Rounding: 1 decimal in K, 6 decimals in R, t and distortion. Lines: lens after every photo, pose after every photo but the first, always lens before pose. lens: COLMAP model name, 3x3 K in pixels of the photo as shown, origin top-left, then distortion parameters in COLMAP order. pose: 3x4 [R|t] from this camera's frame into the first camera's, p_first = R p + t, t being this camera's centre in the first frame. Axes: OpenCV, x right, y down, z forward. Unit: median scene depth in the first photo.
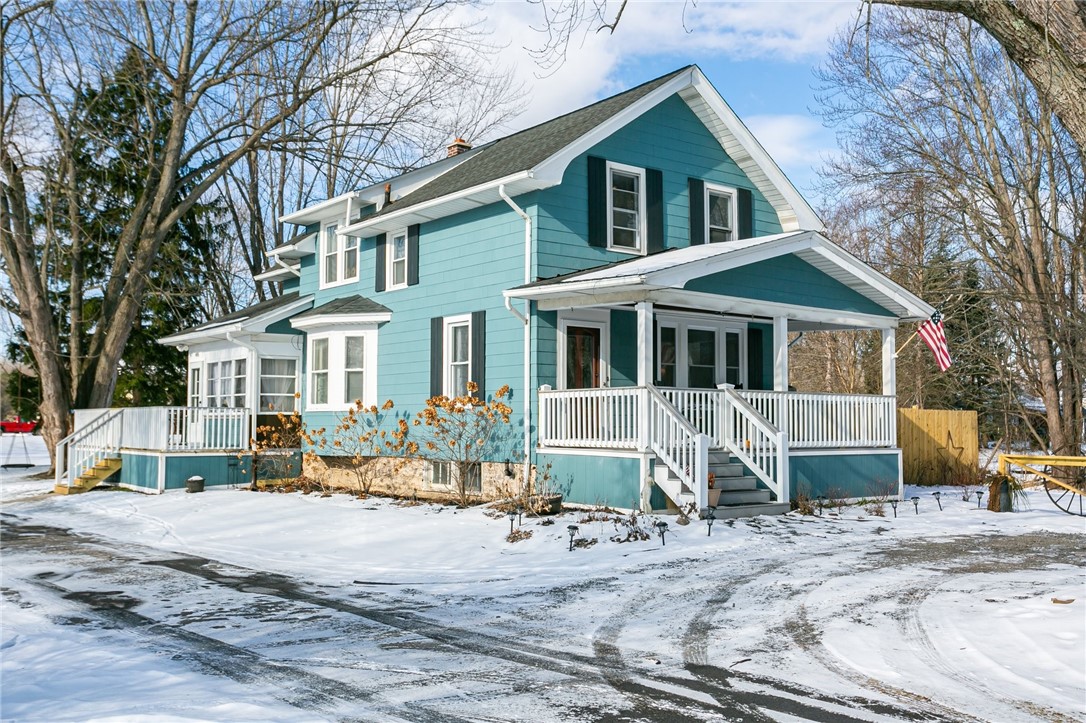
lens RADIAL K [[1028.4, 0, 543.0], [0, 1028.4, 361.5], [0, 0, 1]] dist [0.009147, 0.010028]
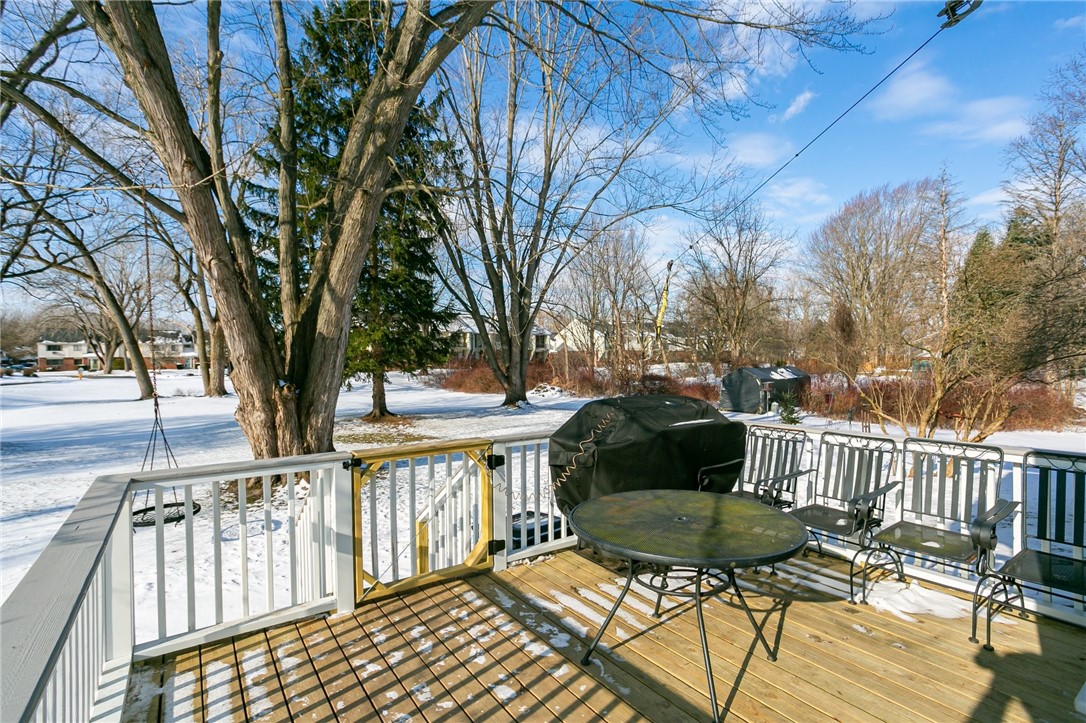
lens RADIAL K [[523.4, 0, 543.0], [0, 523.4, 361.5], [0, 0, 1]] dist [-0.014873, 0.000443]
pose [[0.998649, -0.012163, -0.050529, -0.517125], [0.015705, 0.997402, 0.070302, 0.029707], [0.049542, -0.071000, 0.996245, 1.267639]]
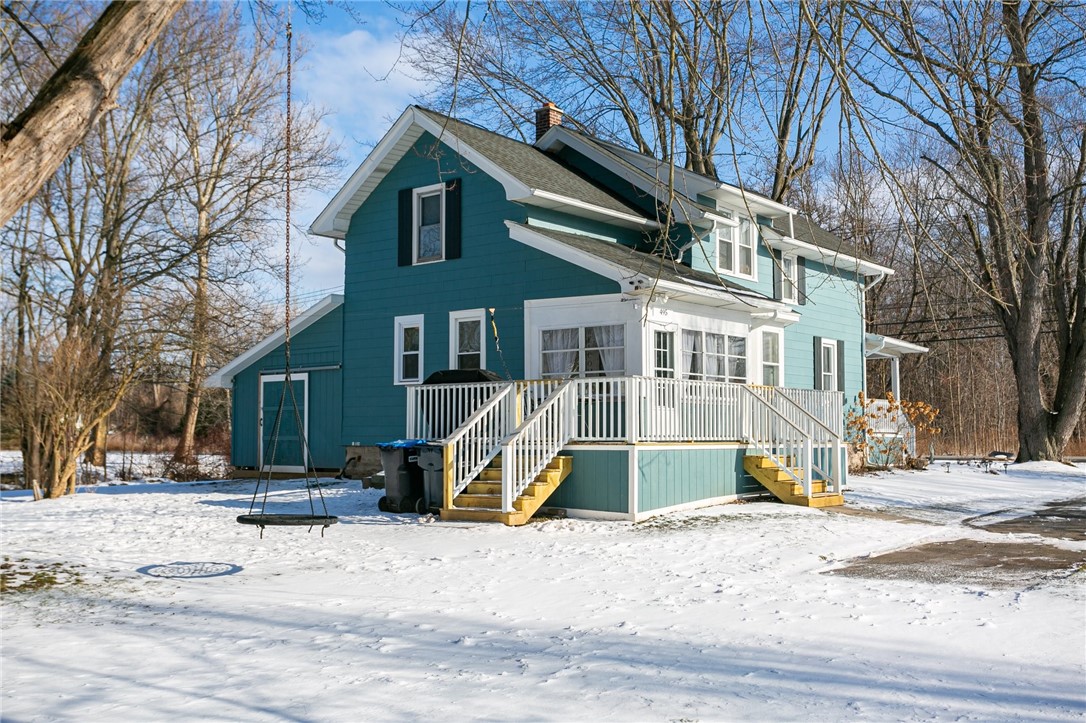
lens RADIAL K [[1220.1, 0, 543.0], [0, 1220.1, 361.5], [0, 0, 1]] dist [0.000418, 0.000043]
pose [[-0.250426, 0.073396, 0.965350, -1.546116], [-0.059058, 0.994107, -0.090903, 0.154160], [-0.966333, -0.079776, -0.244615, 1.752064]]
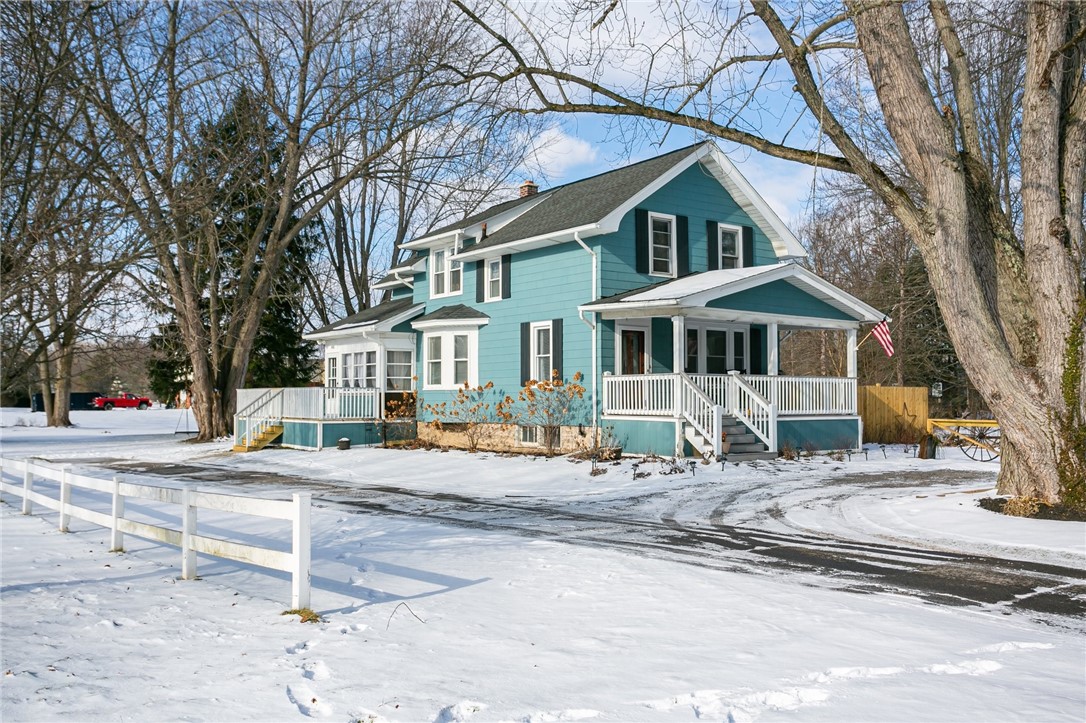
lens RADIAL K [[961.0, 0, 543.0], [0, 961.0, 361.5], [0, 0, 1]] dist [-0.001112, 0.000941]
pose [[0.999757, -0.004522, -0.021583, -0.052780], [0.005004, 0.999738, 0.022351, -0.019649], [0.021476, -0.022454, 0.999517, -0.306101]]
